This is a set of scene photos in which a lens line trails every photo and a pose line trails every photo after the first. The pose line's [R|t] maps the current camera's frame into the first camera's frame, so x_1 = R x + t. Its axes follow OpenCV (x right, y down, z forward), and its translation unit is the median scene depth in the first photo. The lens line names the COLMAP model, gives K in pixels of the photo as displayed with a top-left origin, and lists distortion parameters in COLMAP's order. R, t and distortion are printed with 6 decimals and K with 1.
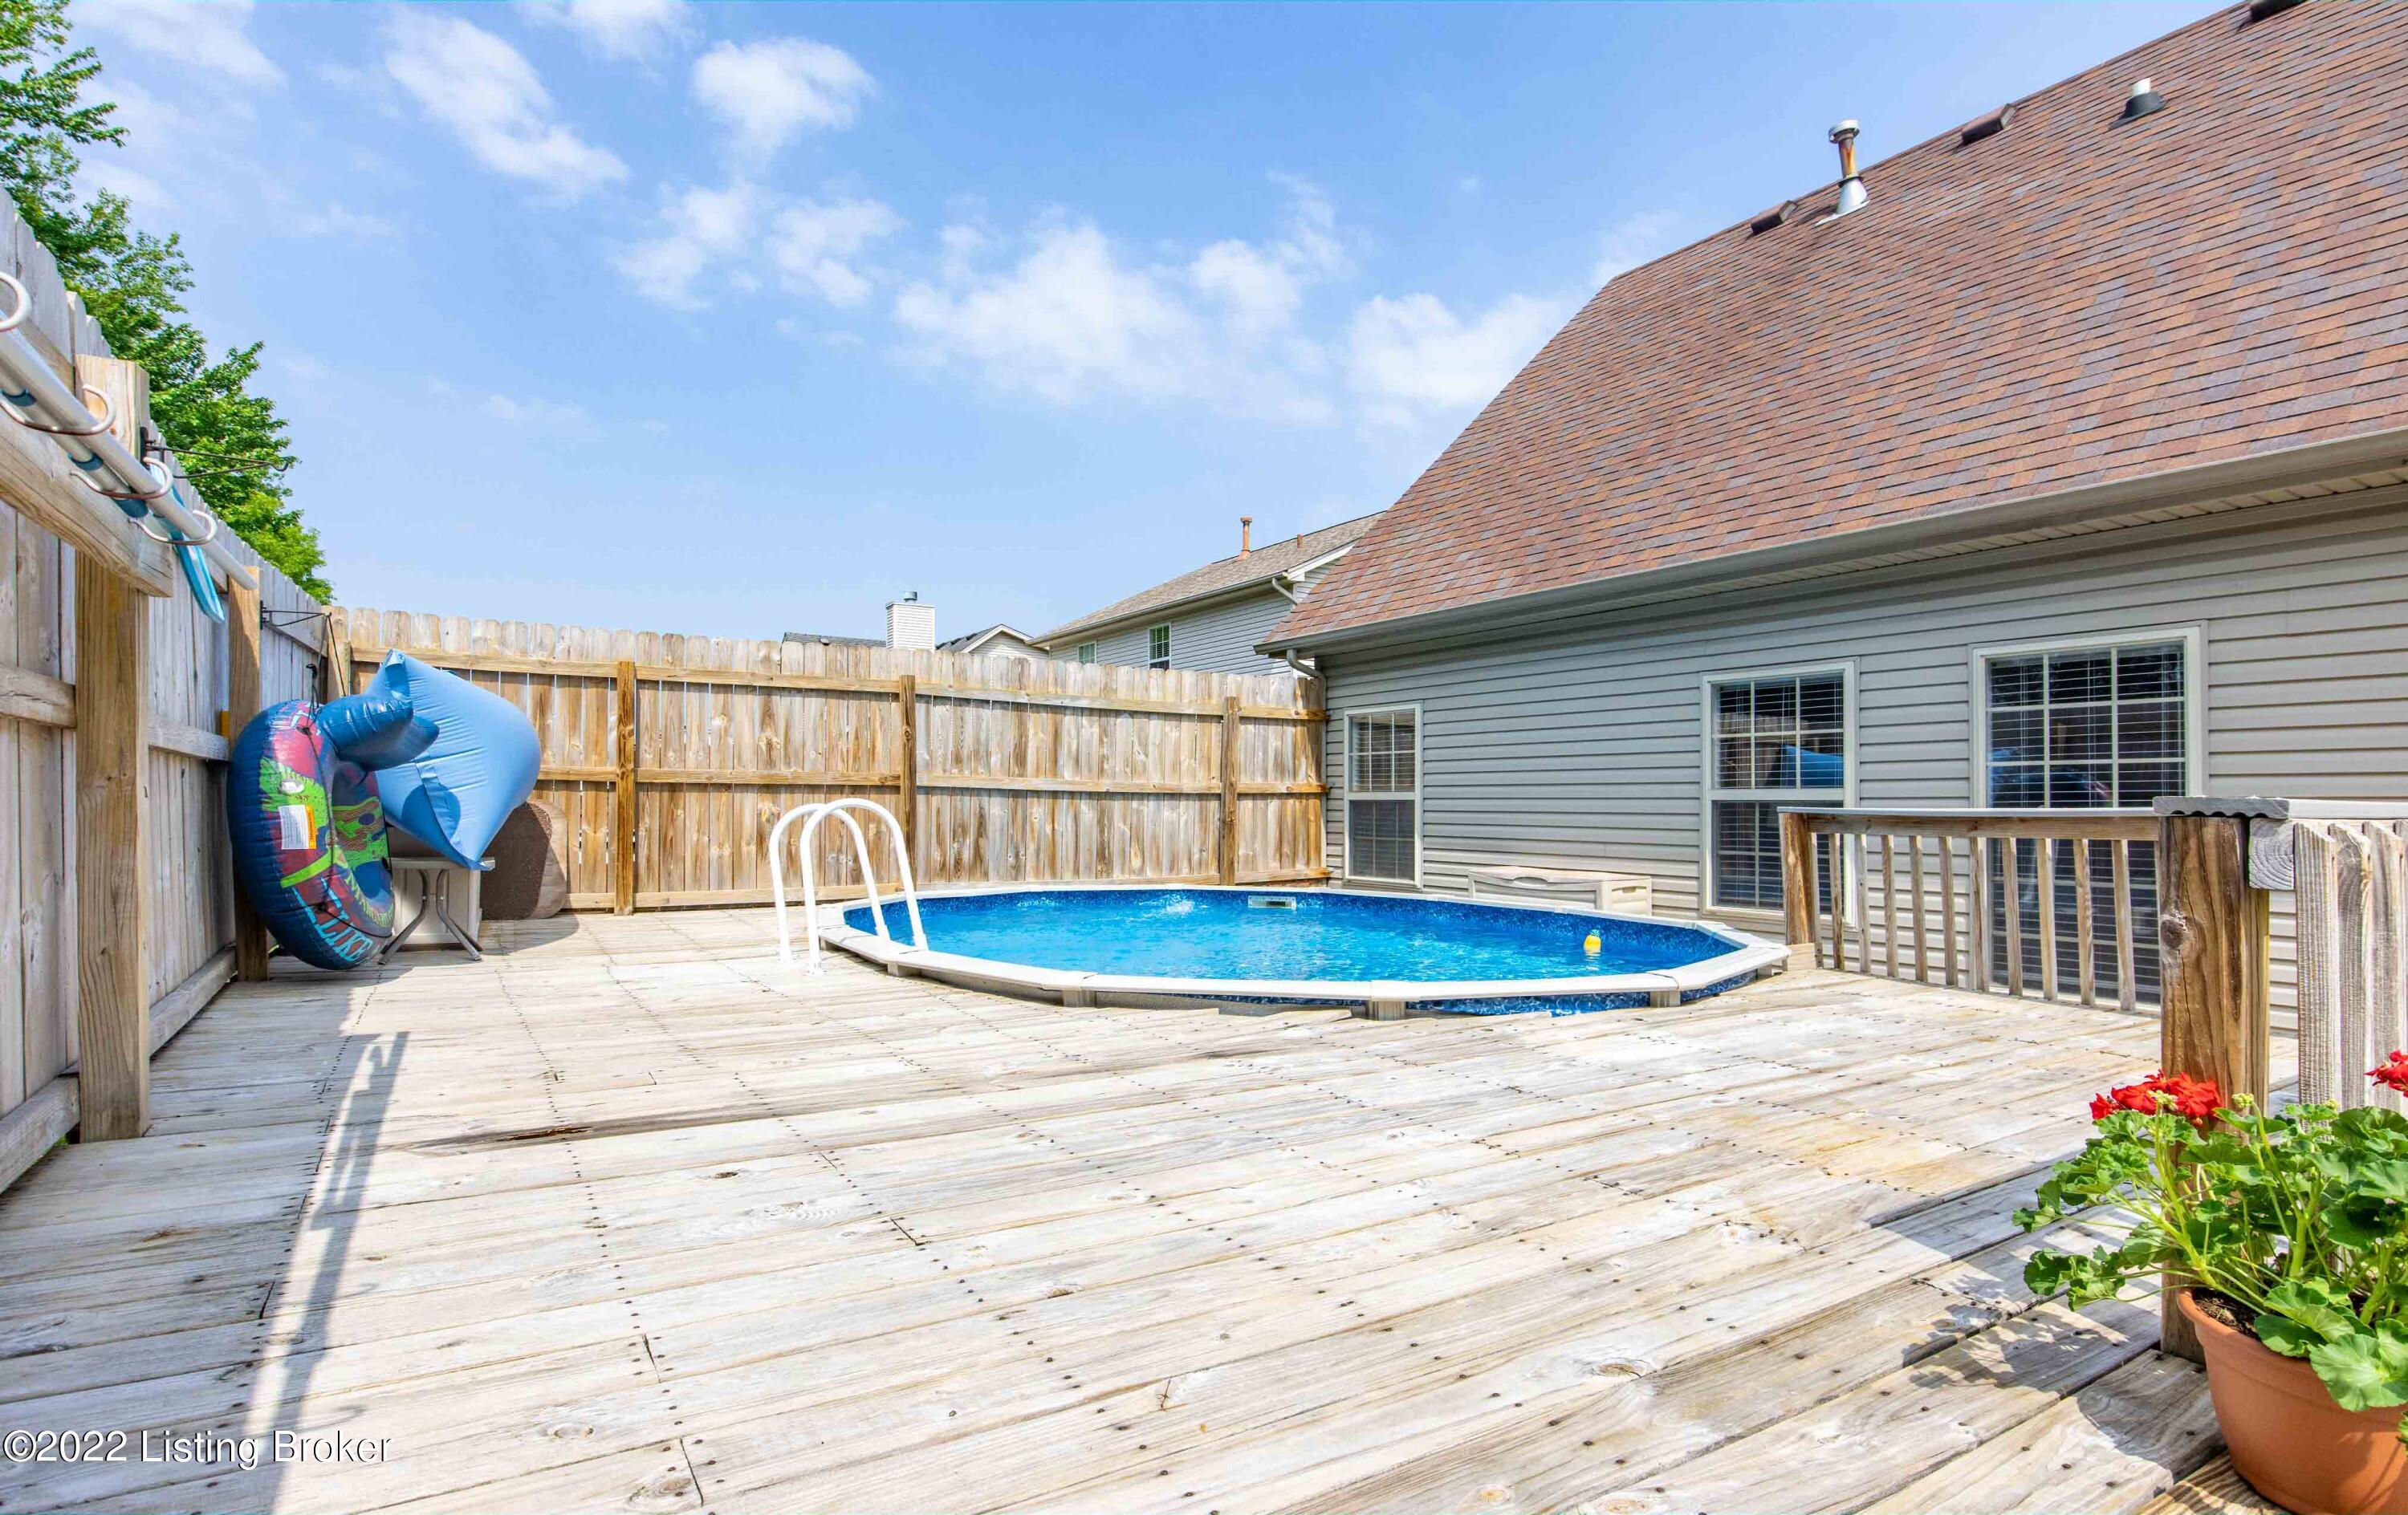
lens RADIAL K [[1227.3, 0, 1204.4], [0, 1227.3, 856.4], [0, 0, 1]] dist [-0.013767, 0.001900]
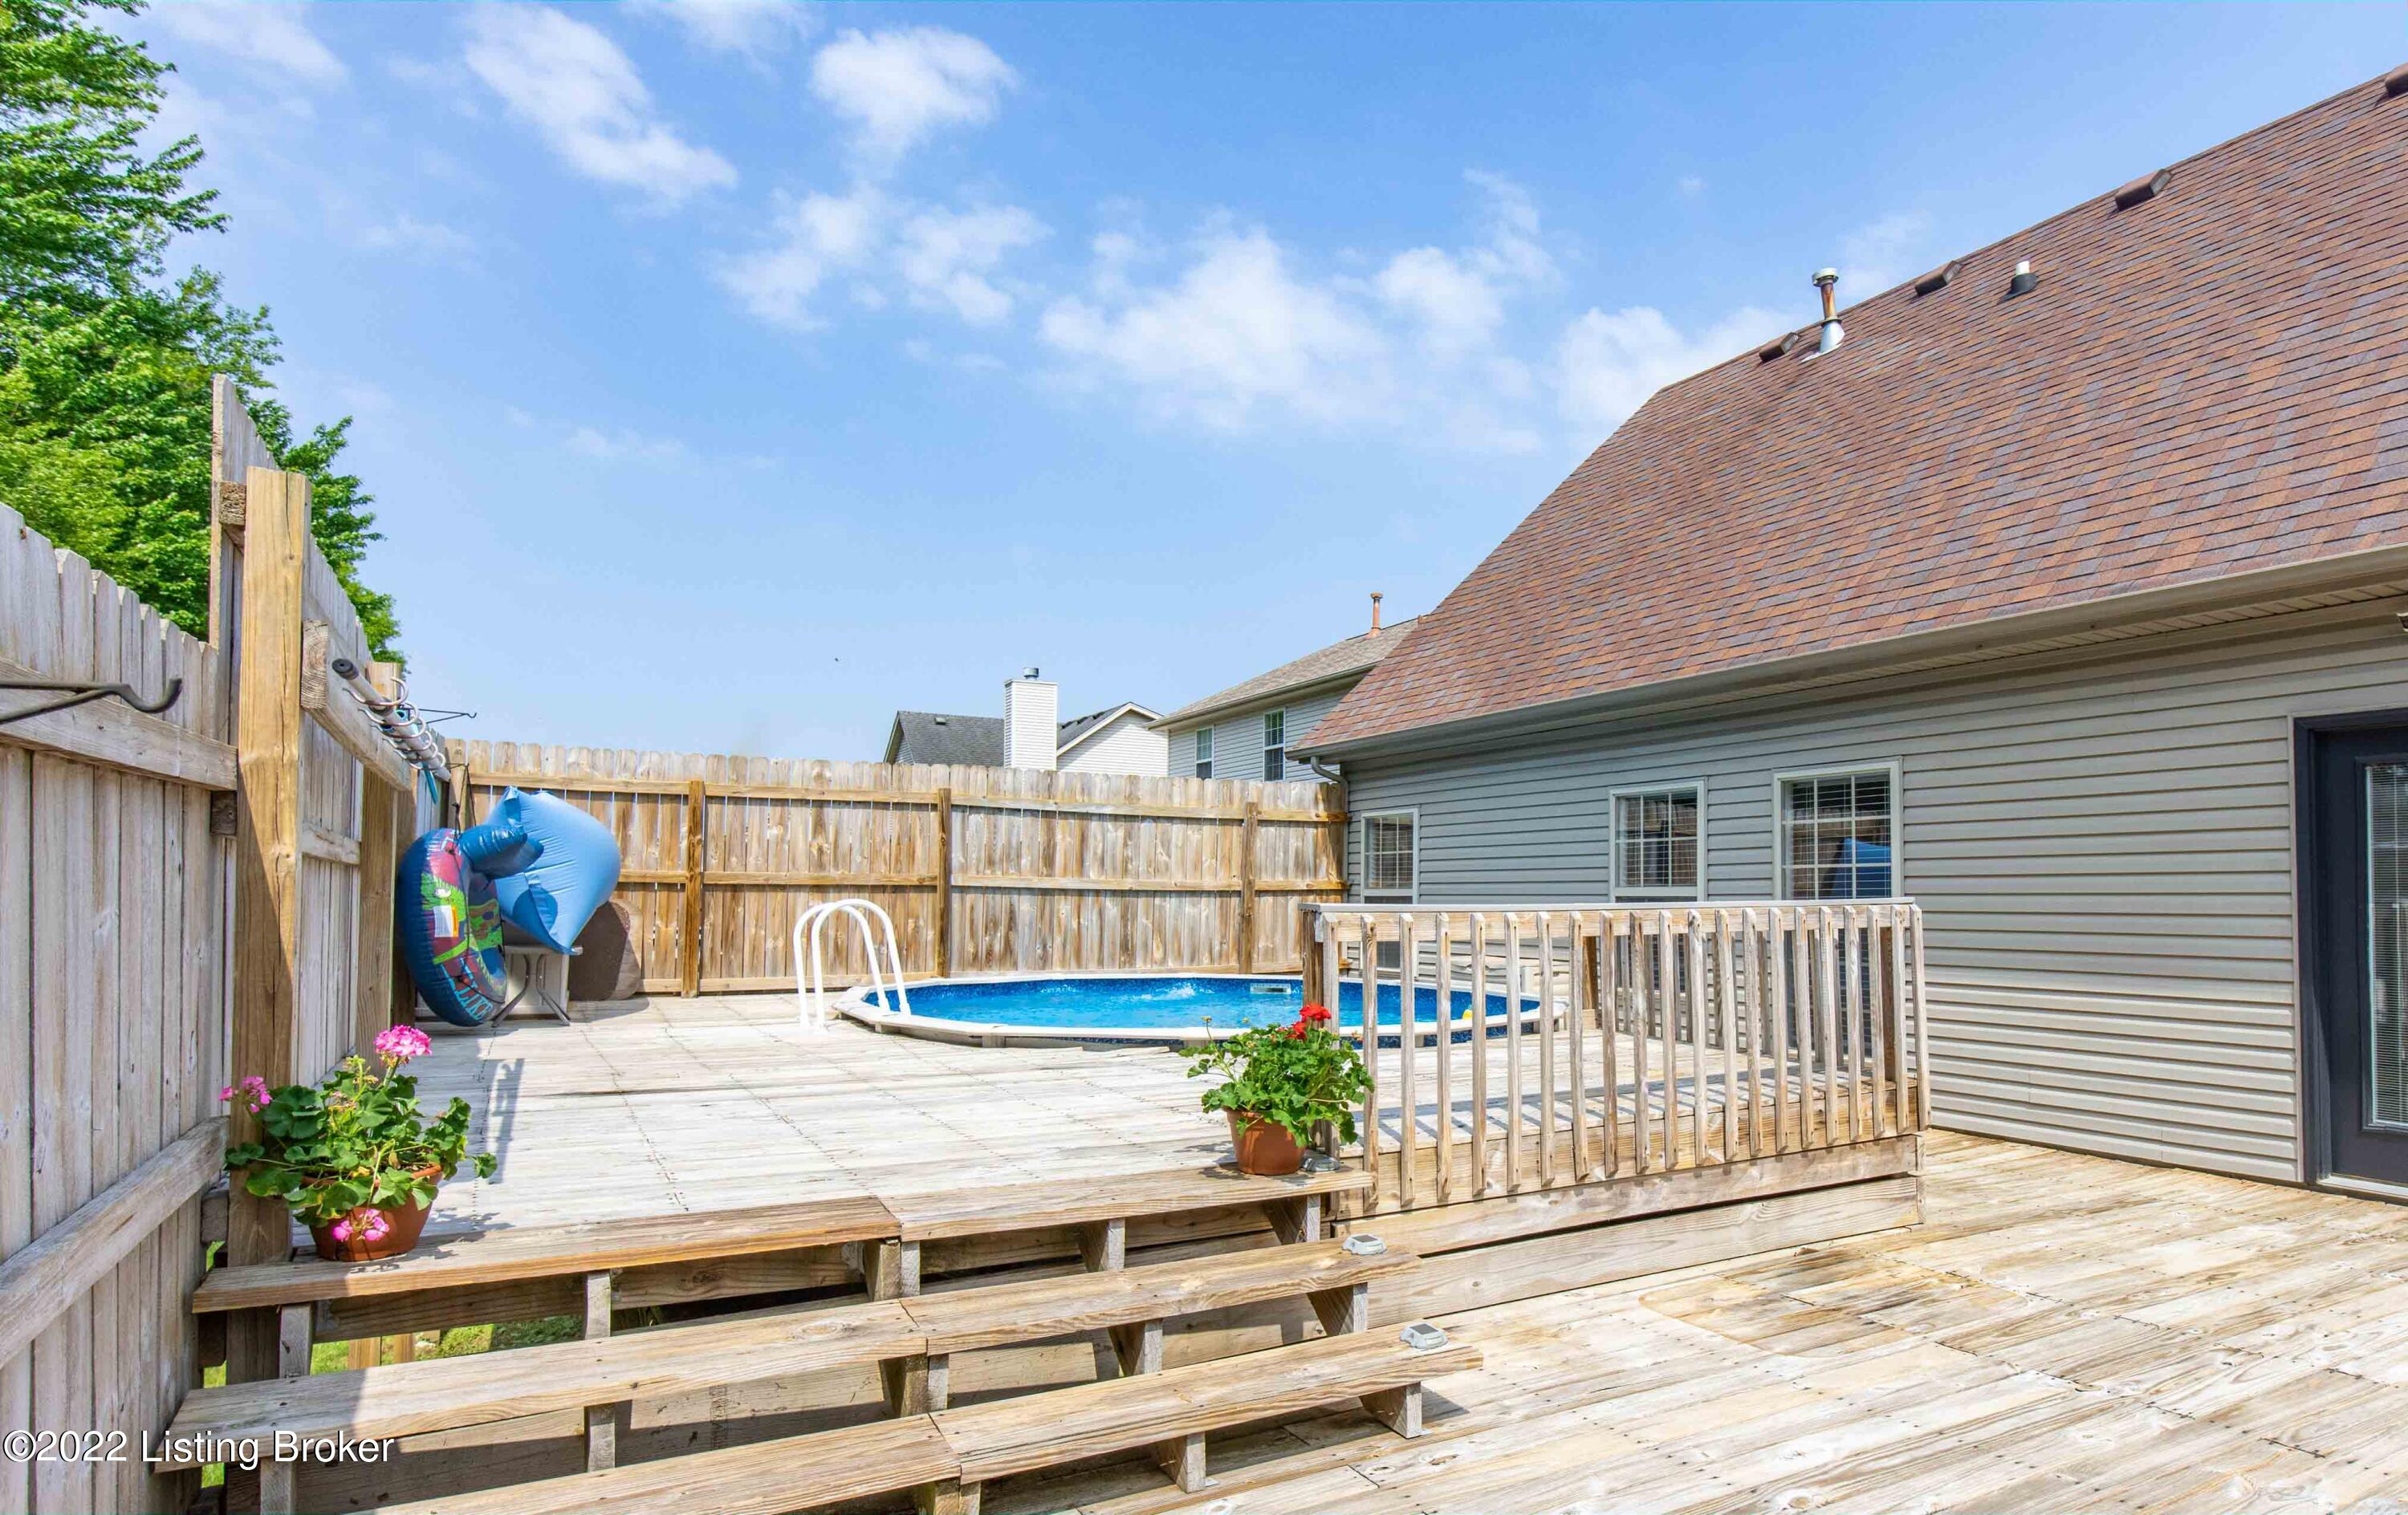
lens RADIAL K [[1329.3, 0, 1300.1], [0, 1329.3, 875.1], [0, 0, 1]] dist [-0.003119, -0.002907]
pose [[0.999610, -0.003714, -0.027679, 0.119010], [0.002044, 0.998189, -0.060115, 0.007048], [0.027852, 0.060035, 0.997808, -0.210844]]
